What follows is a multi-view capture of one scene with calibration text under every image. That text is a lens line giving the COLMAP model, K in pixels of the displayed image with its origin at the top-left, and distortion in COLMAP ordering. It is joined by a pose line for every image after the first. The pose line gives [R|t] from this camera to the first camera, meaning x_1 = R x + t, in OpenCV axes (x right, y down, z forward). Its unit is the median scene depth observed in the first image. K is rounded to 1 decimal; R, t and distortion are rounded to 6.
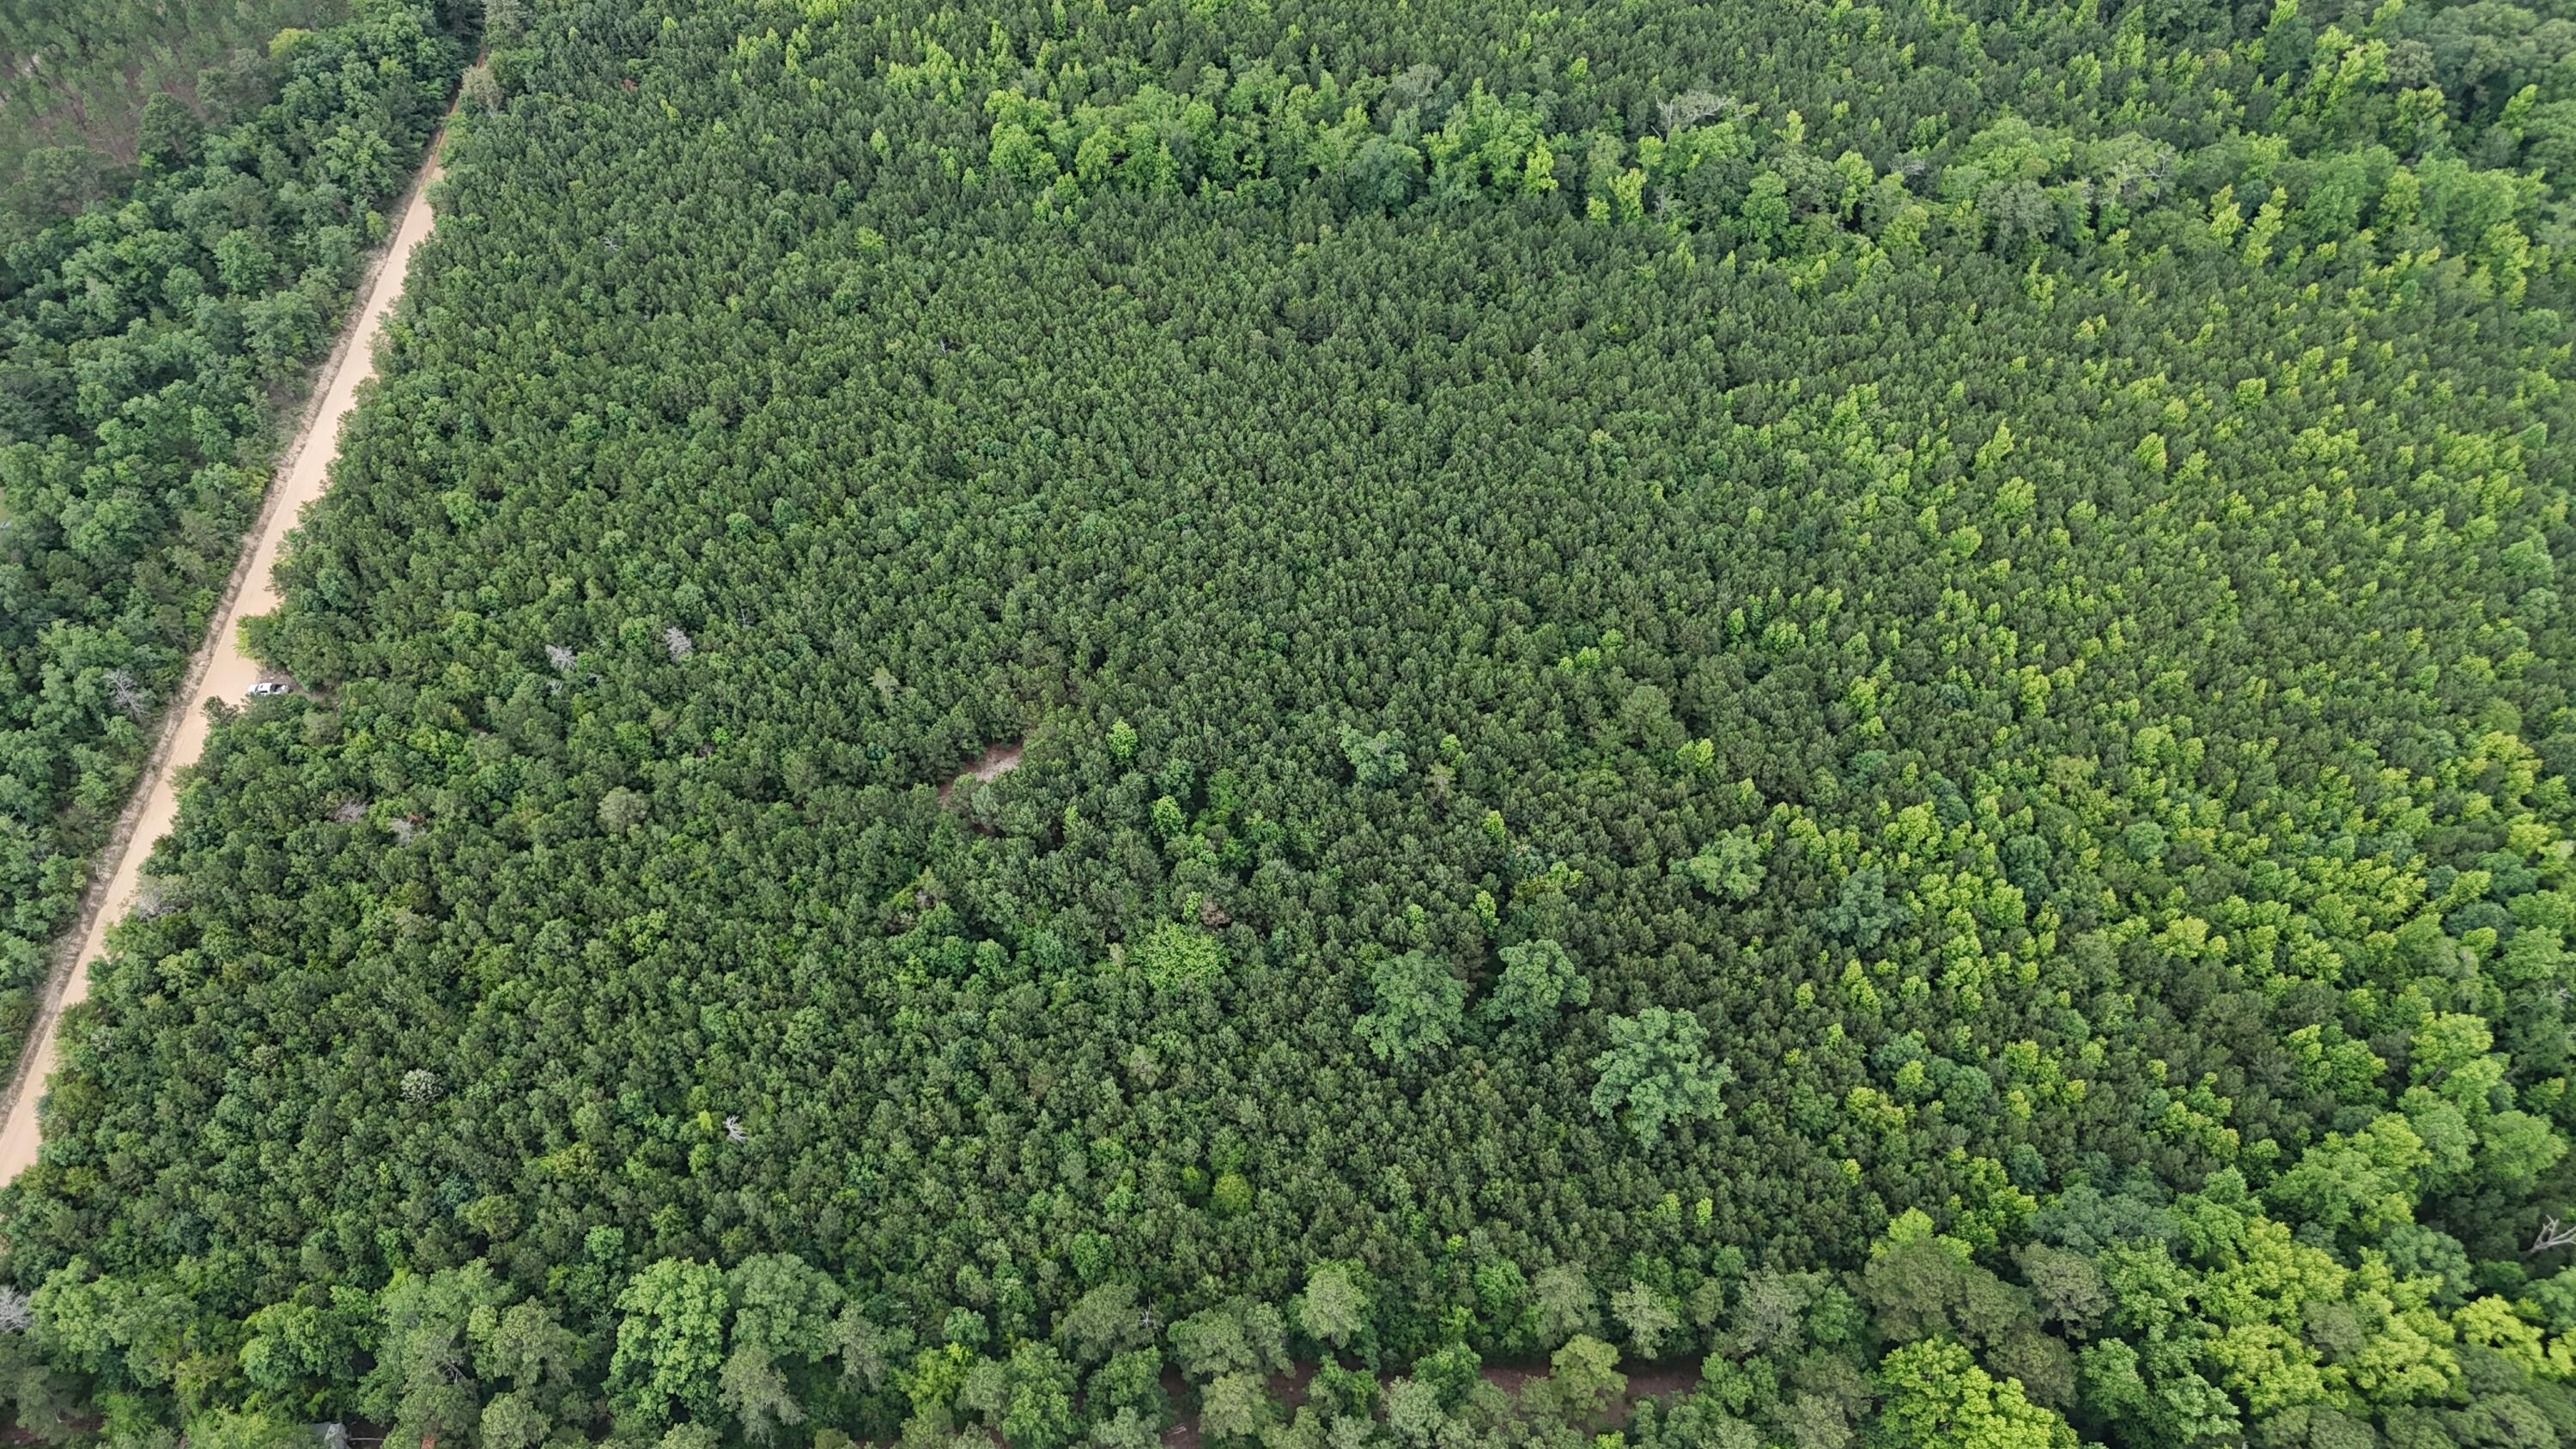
lens RADIAL K [[1894.2, 0, 1290.1], [0, 1894.2, 735.3], [0, 0, 1]] dist [0.071298, -0.068407]
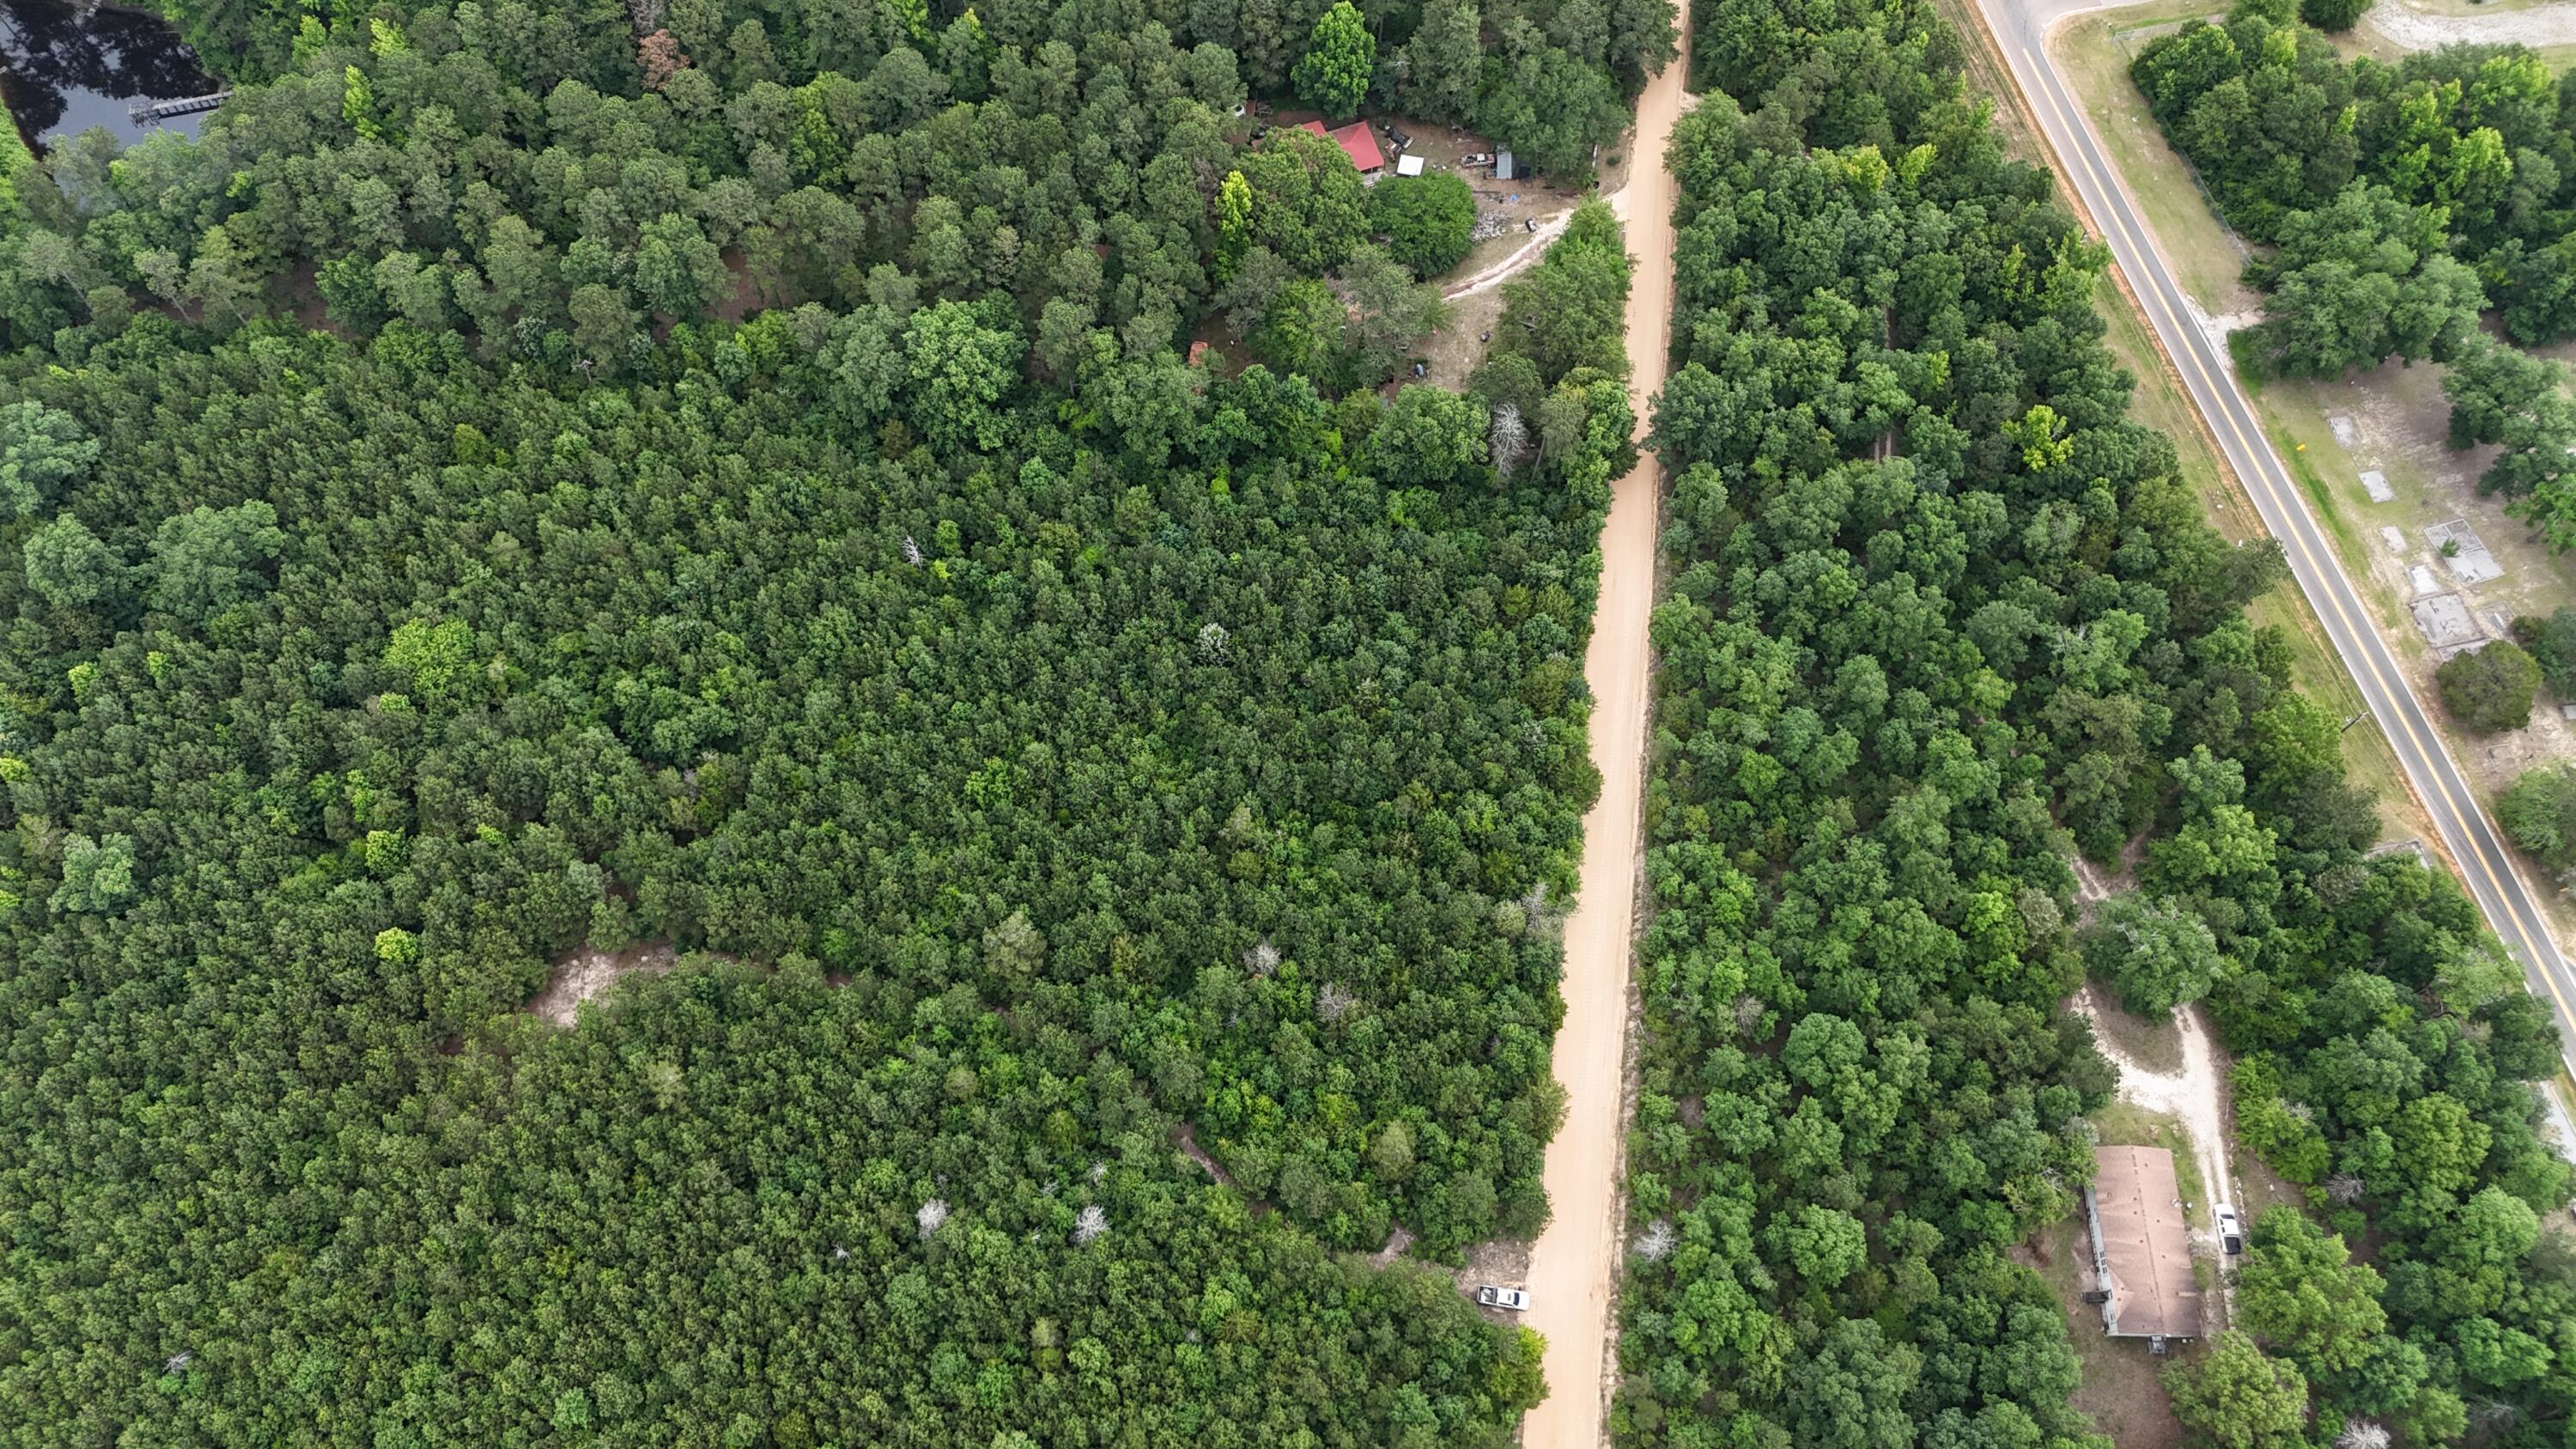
lens RADIAL K [[1894.2, 0, 1288.4], [0, 1894.2, 725.7], [0, 0, 1]] dist [0.071298, -0.068407]
pose [[-0.985764, -0.152697, 0.070380, -0.509114], [0.129964, -0.426424, 0.895138, -0.639284], [-0.106673, 0.891541, 0.440199, 0.538103]]
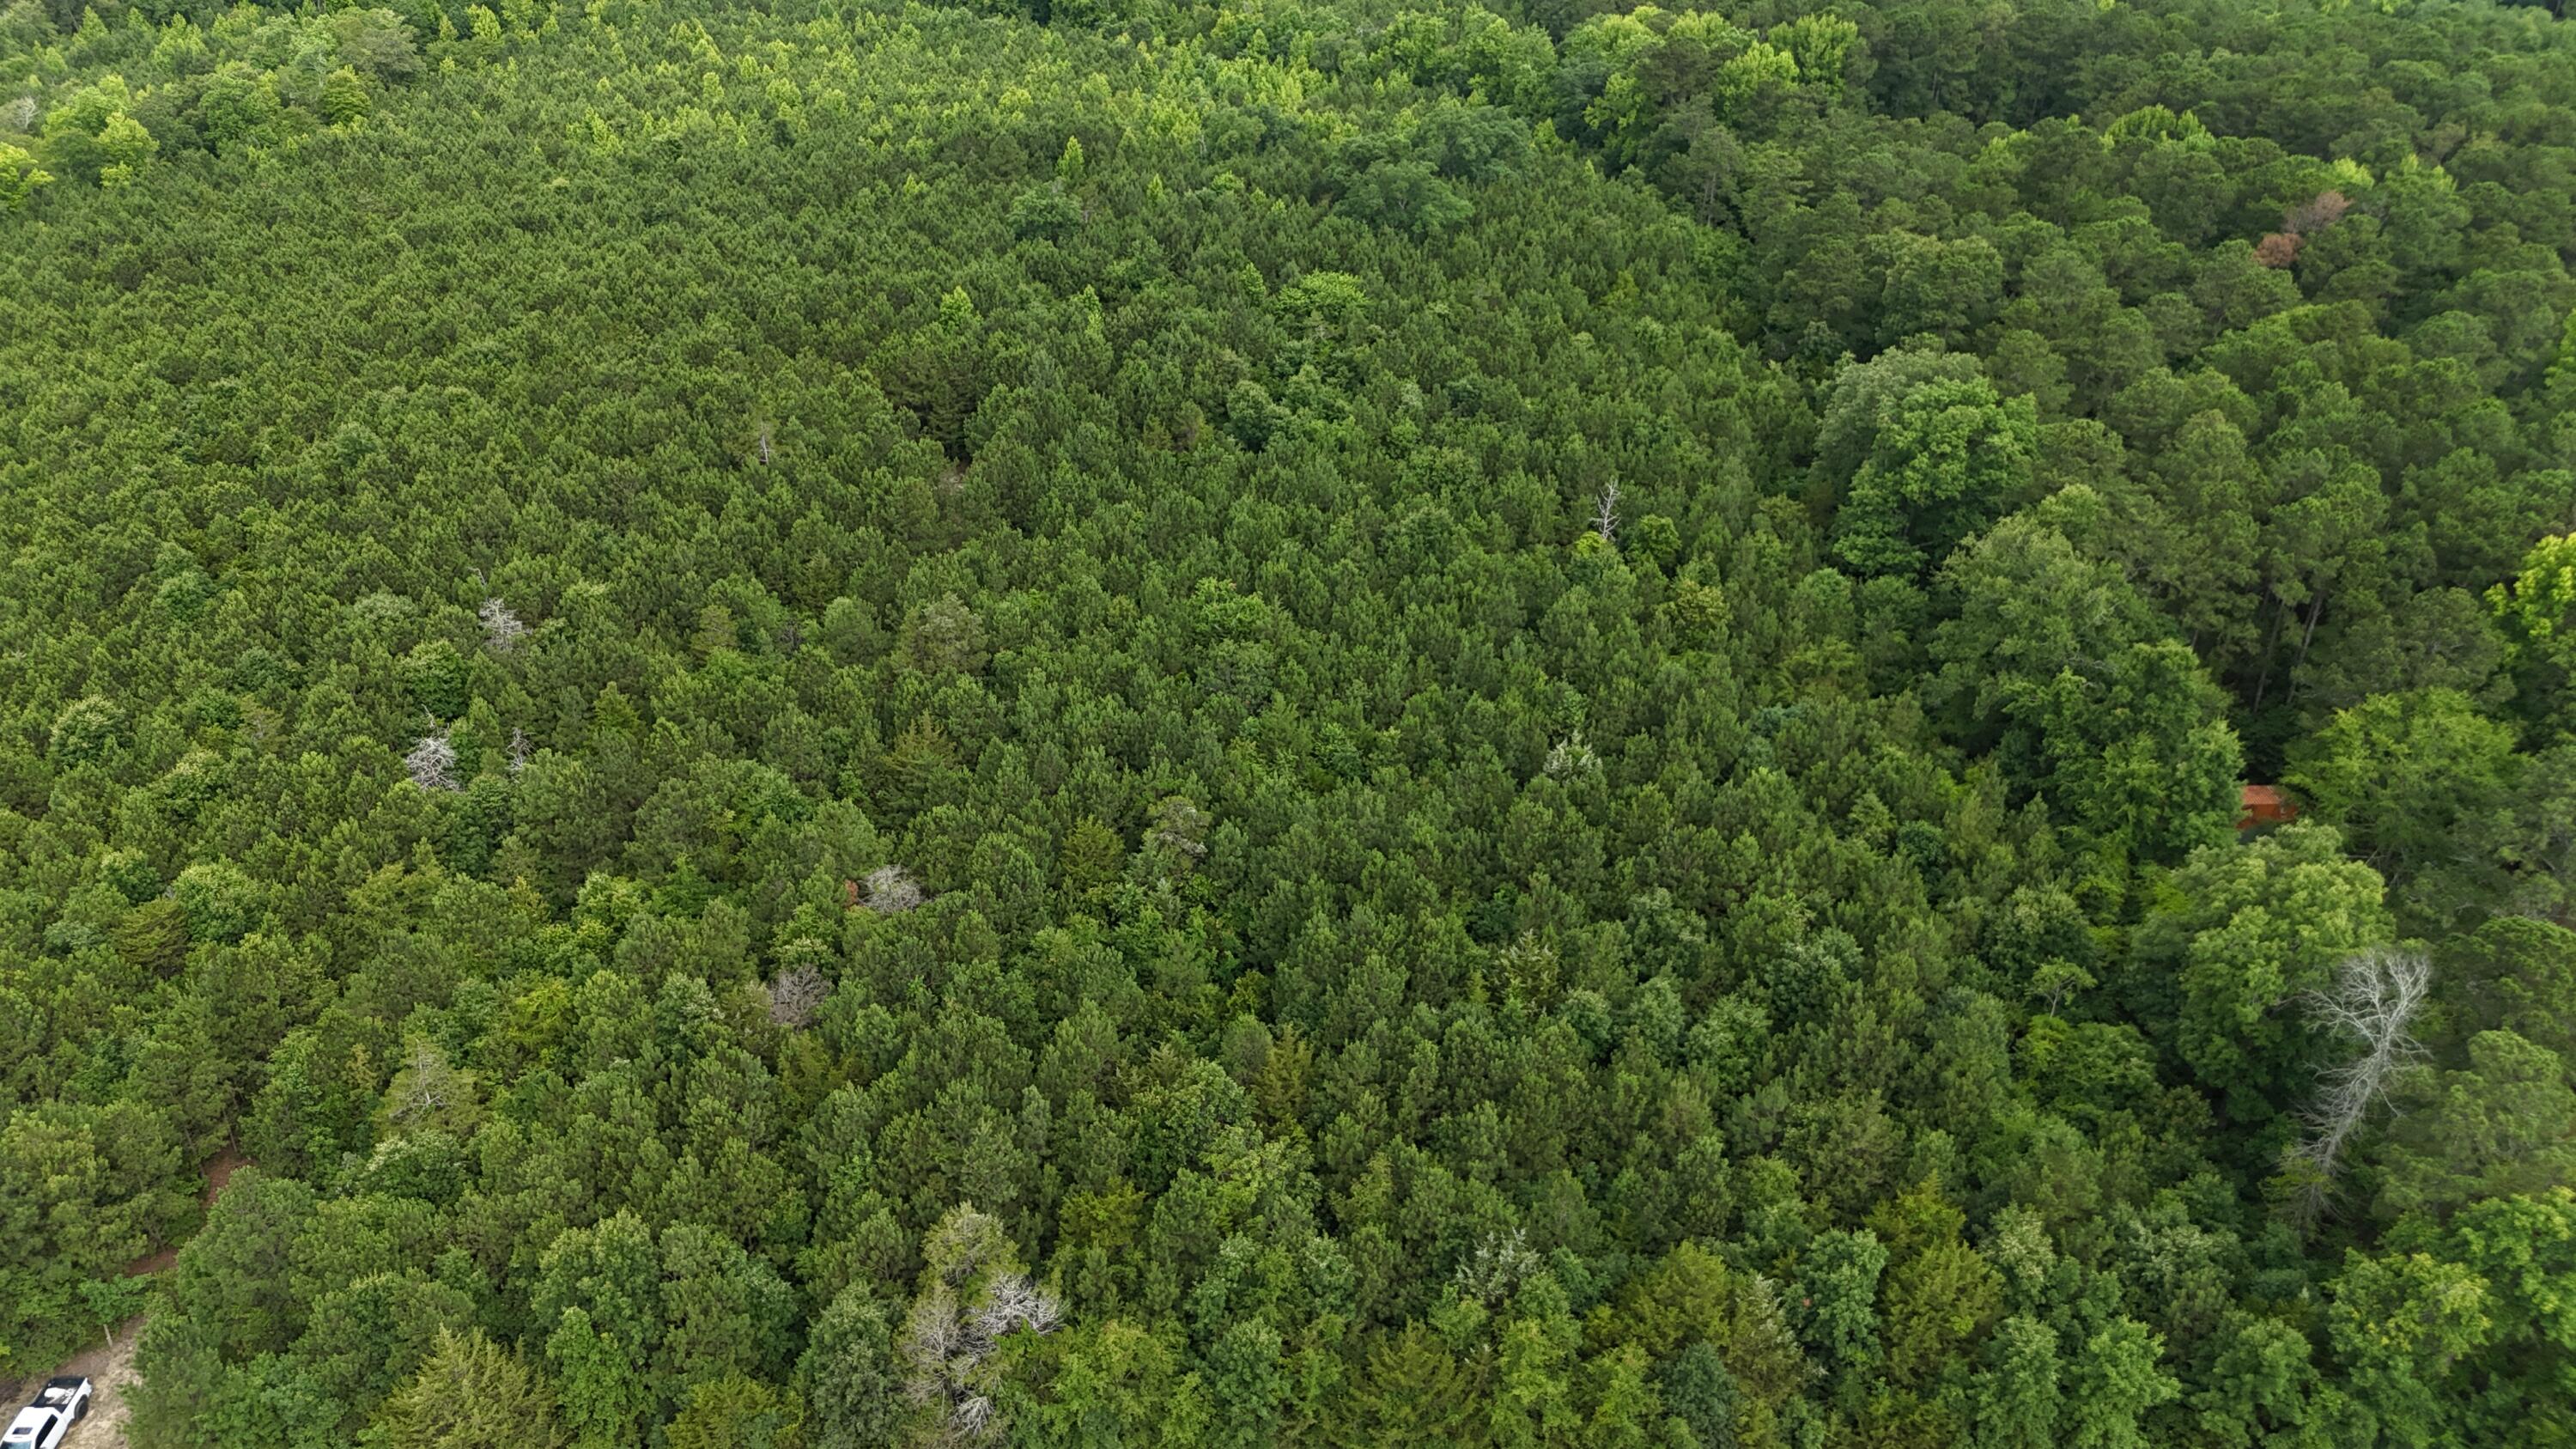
lens RADIAL K [[1894.2, 0, 1290.3], [0, 1894.2, 720.7], [0, 0, 1]] dist [0.071298, -0.068407]
pose [[0.045815, -0.502355, 0.863447, -0.784273], [0.779931, 0.558074, 0.283305, -0.019246], [-0.624187, 0.660450, 0.417370, 0.743173]]
